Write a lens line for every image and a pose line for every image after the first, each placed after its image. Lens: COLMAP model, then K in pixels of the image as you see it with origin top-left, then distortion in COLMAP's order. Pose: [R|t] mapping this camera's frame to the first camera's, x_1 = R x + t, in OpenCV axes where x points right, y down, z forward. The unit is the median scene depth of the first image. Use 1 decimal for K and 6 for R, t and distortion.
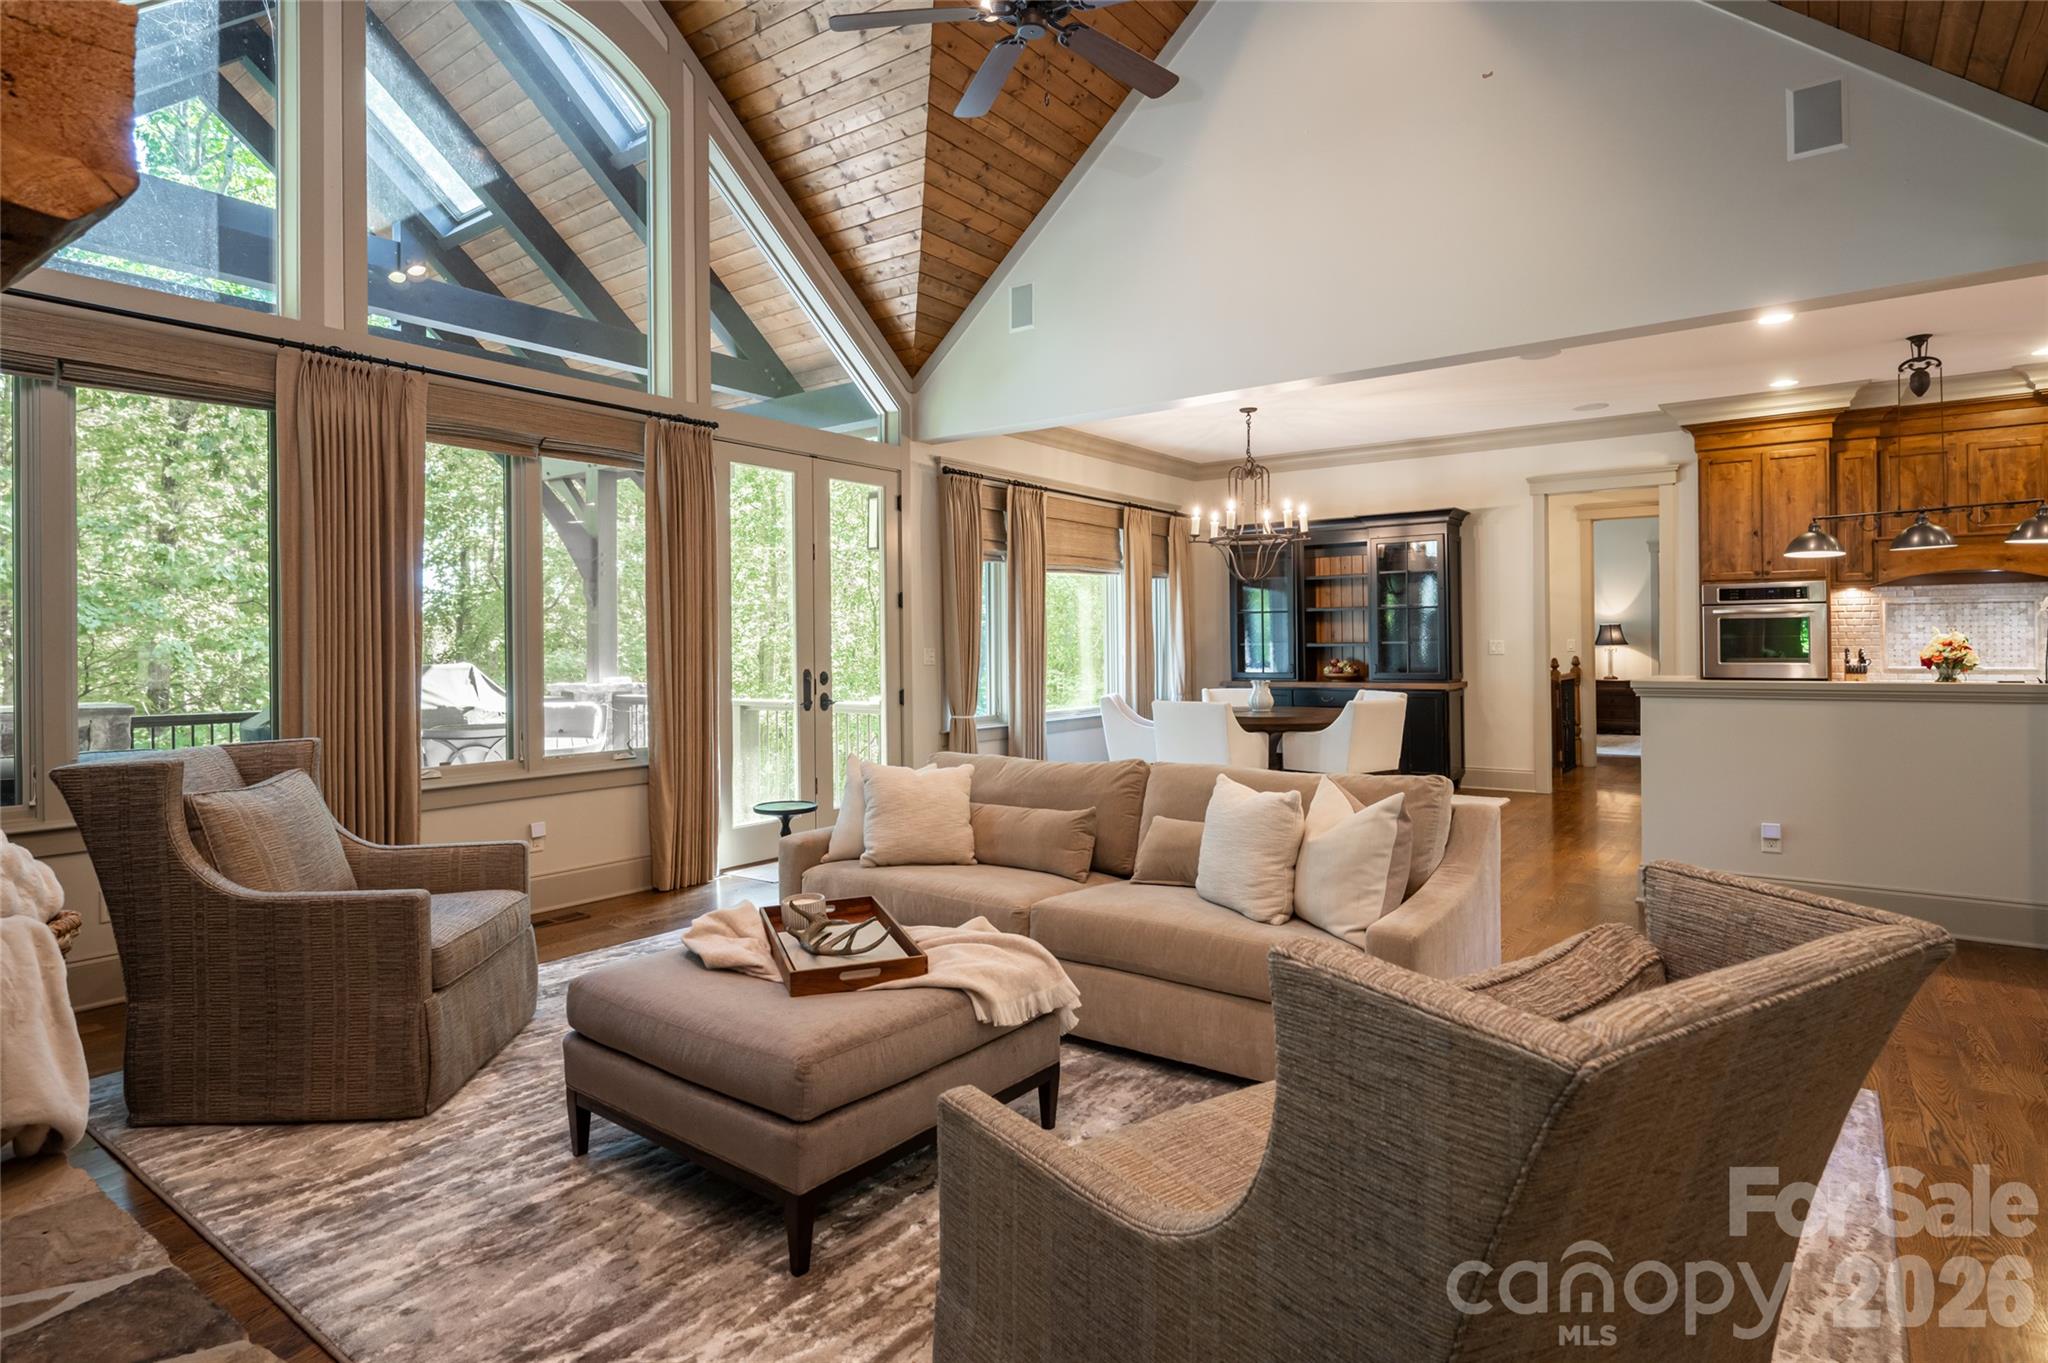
lens RADIAL K [[1092.4, 0, 1001.1], [0, 1092.4, 640.5], [0, 0, 1]] dist [-0.002661, 0.001199]
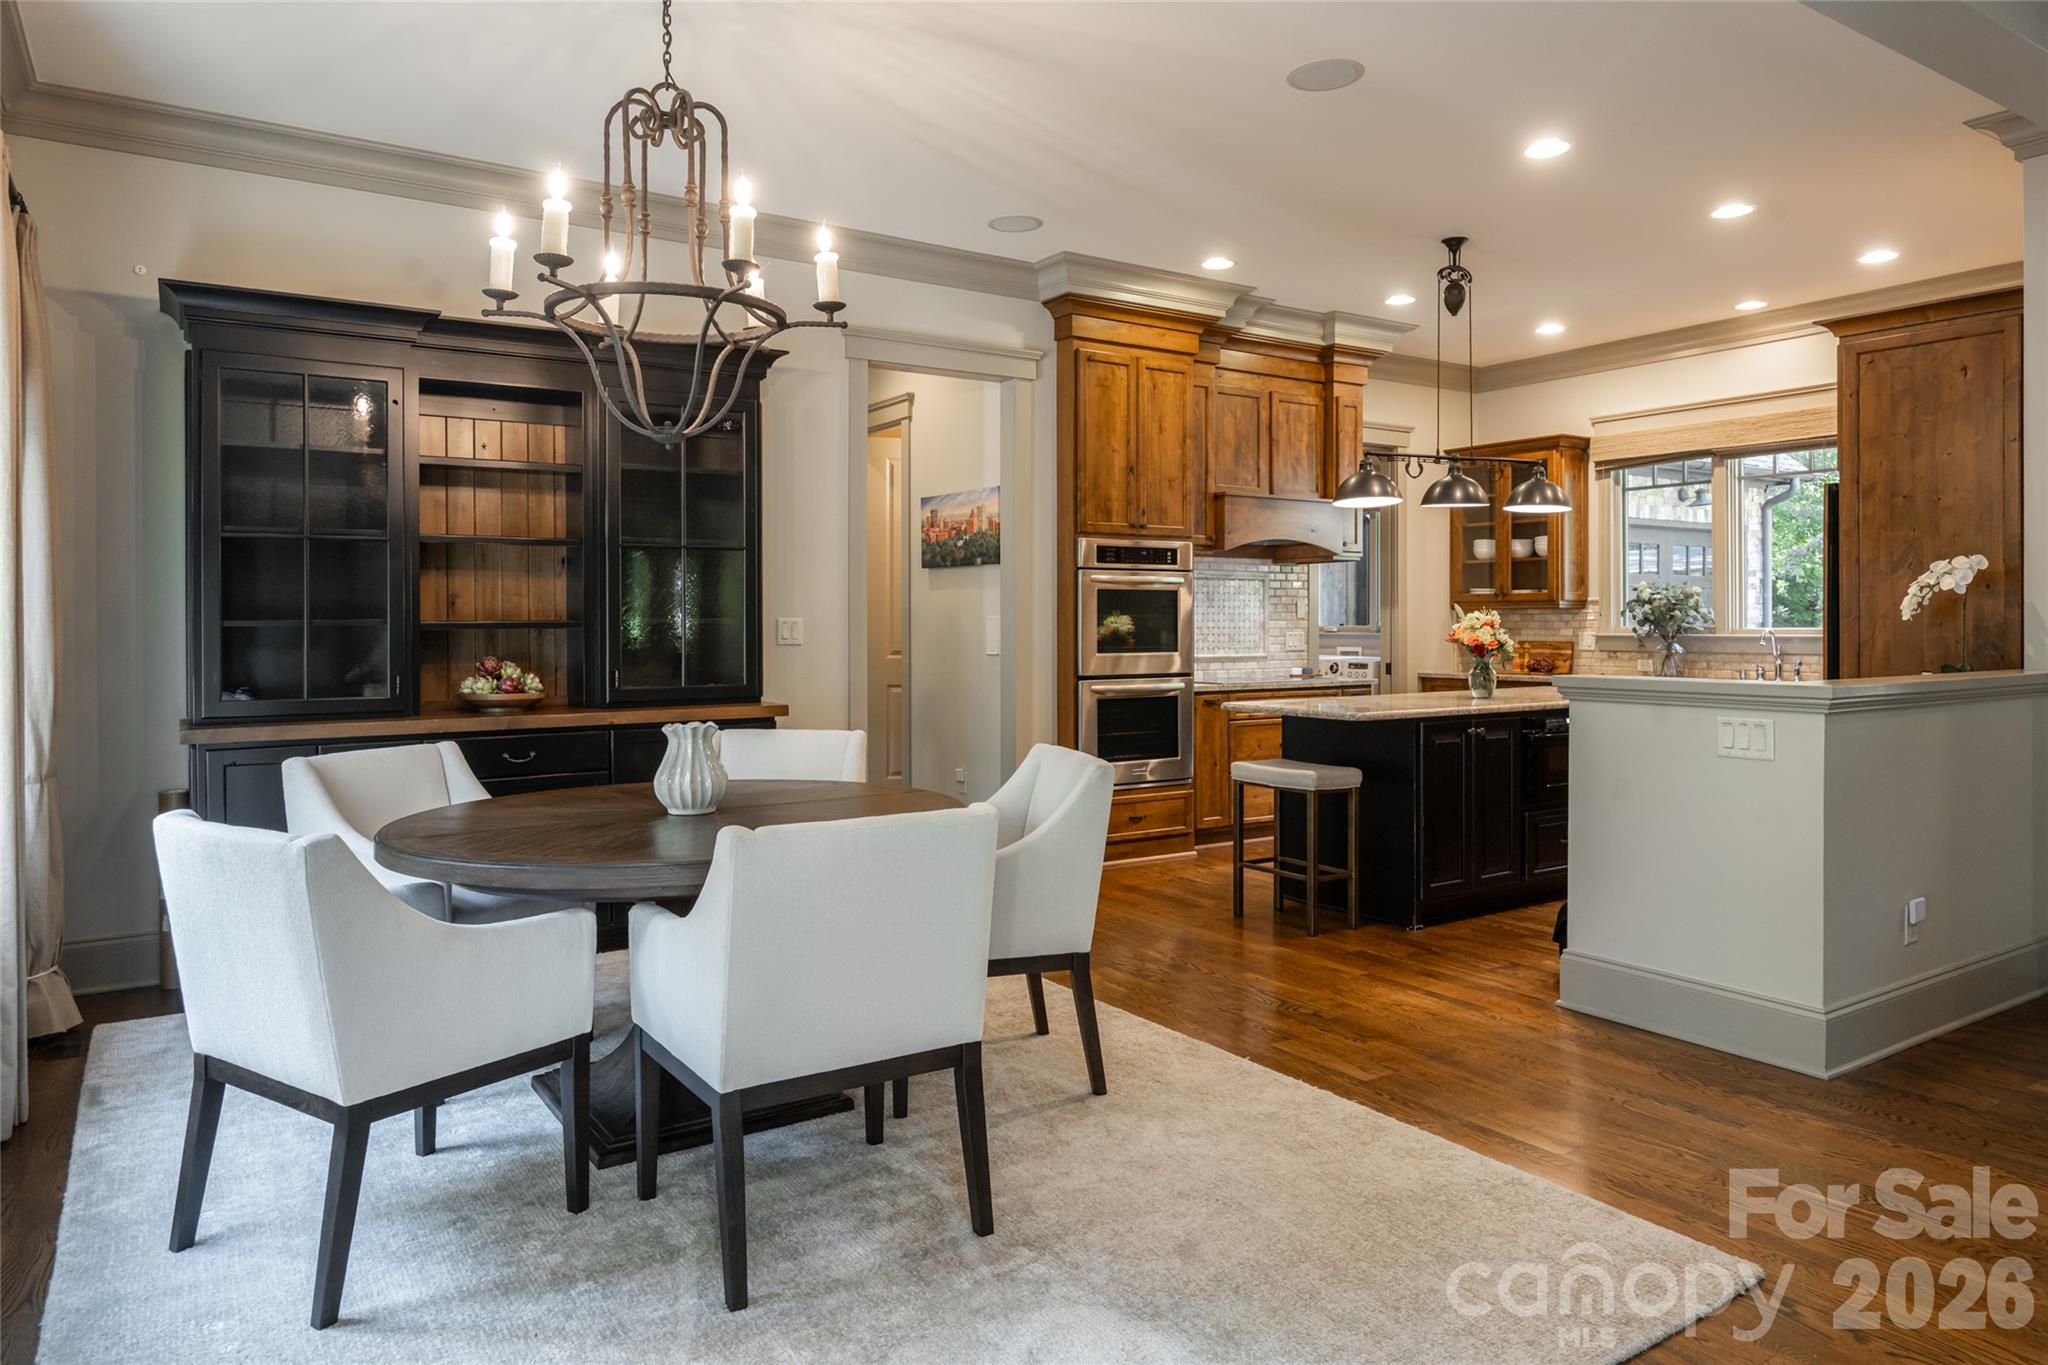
lens RADIAL K [[1336.9, 0, 1031.5], [0, 1336.9, 615.7], [0, 0, 1]] dist [-0.008445, 0.005019]
pose [[0.337903, 0.011390, 0.941112, -0.139451], [-0.004875, 0.999935, -0.010351, 0.005330], [-0.941168, -0.001091, 0.337937, 0.764506]]
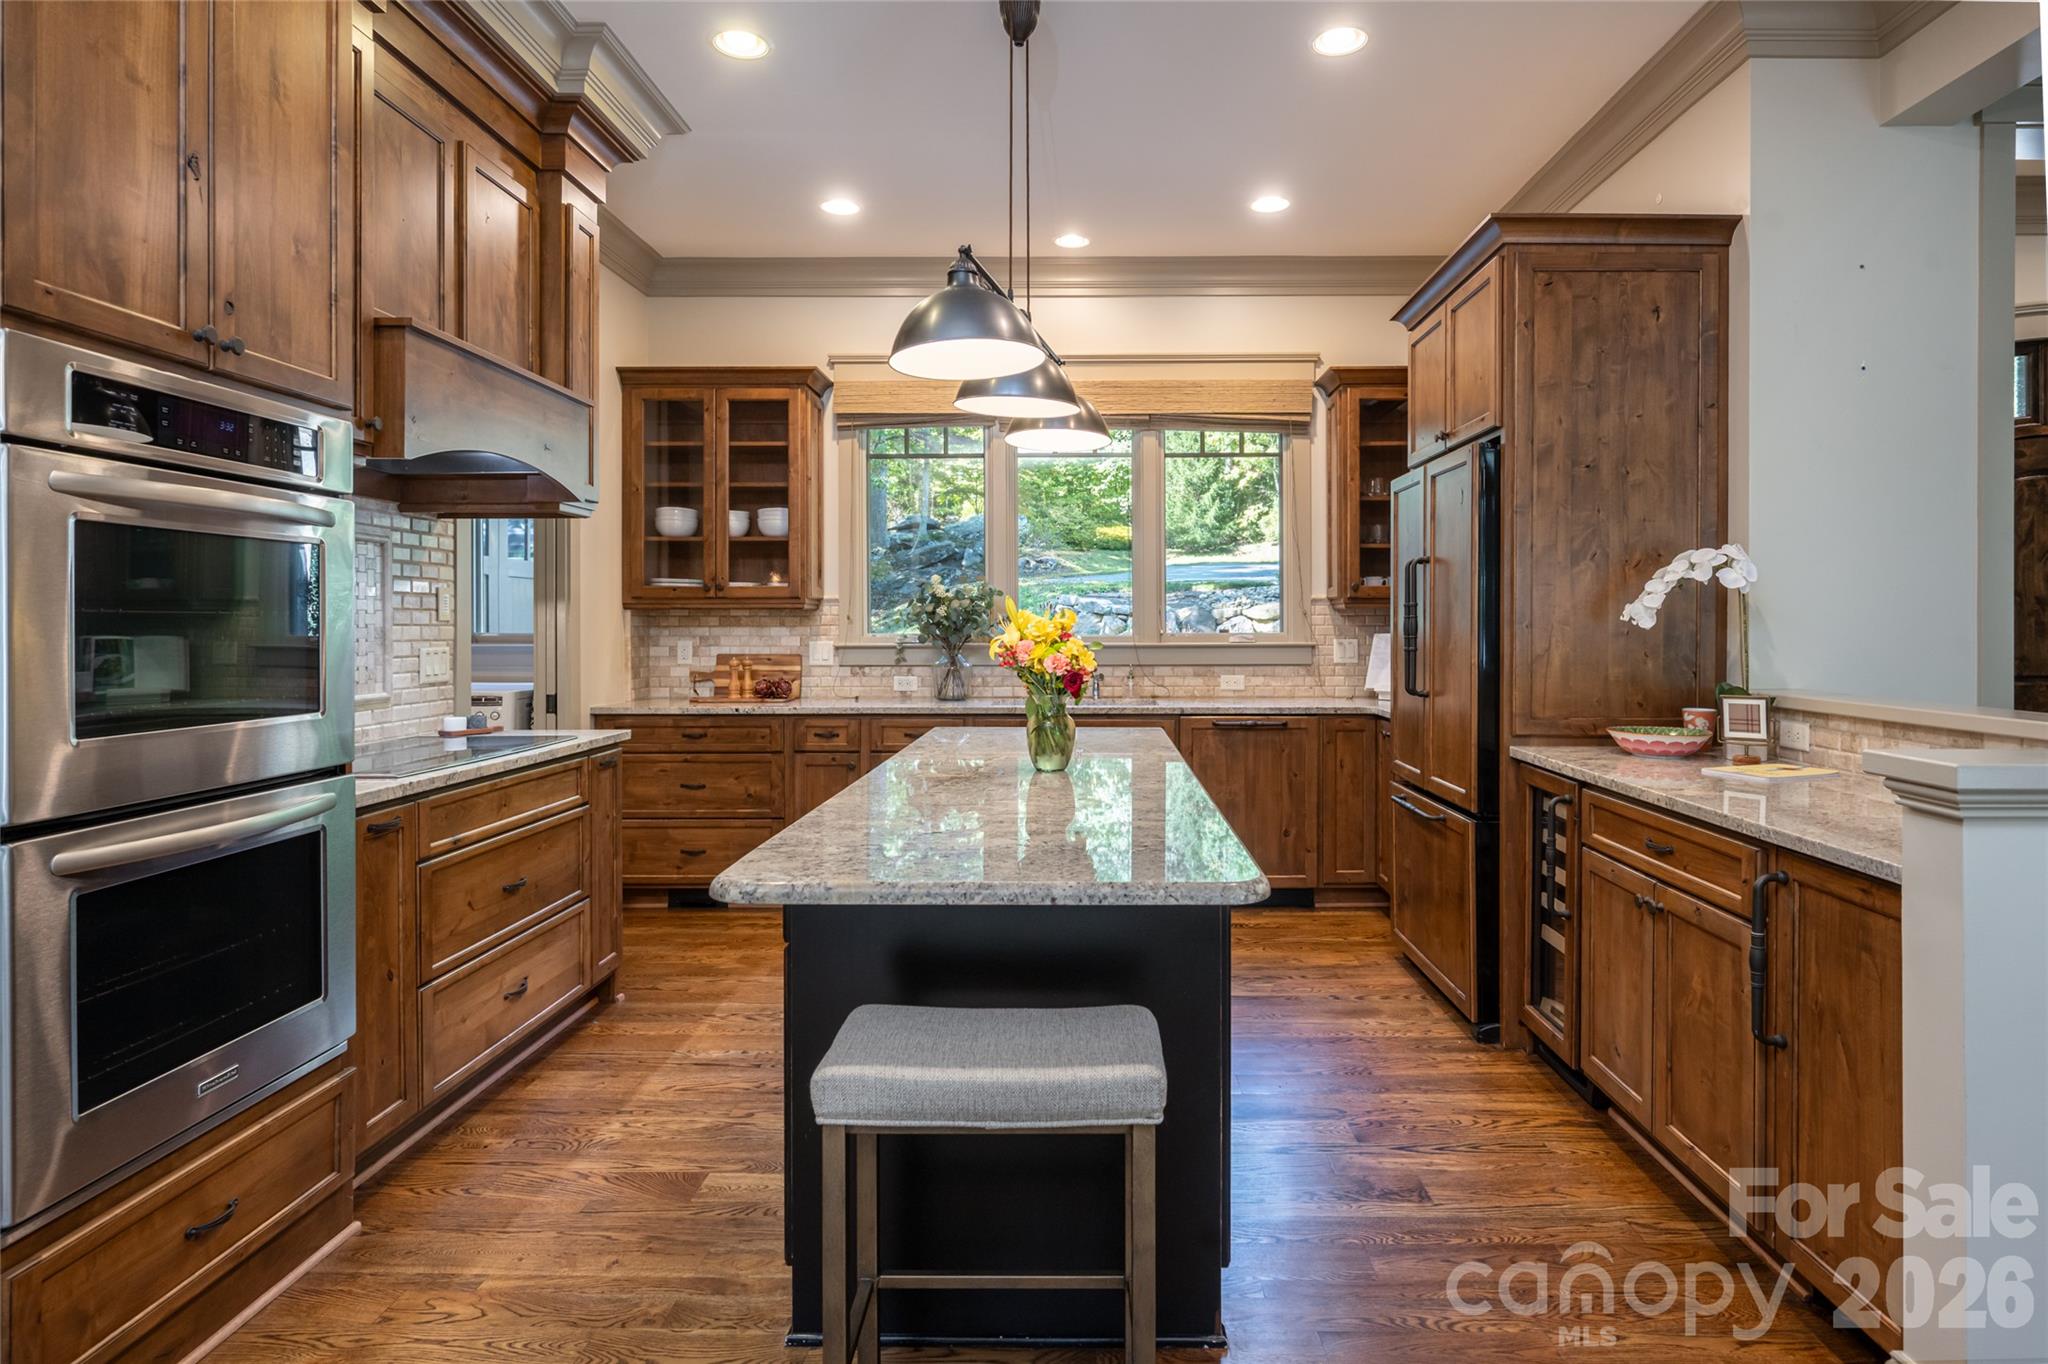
lens RADIAL K [[1137.5, 0, 1111.6], [0, 1137.5, 628.9], [0, 0, 1]] dist [-0.001402, 0.000802]
pose [[-0.594314, 0.003147, 0.804227, 0.384542], [0.000793, 0.999994, -0.003328, 0.000271], [-0.804233, -0.001340, -0.594313, 0.980476]]
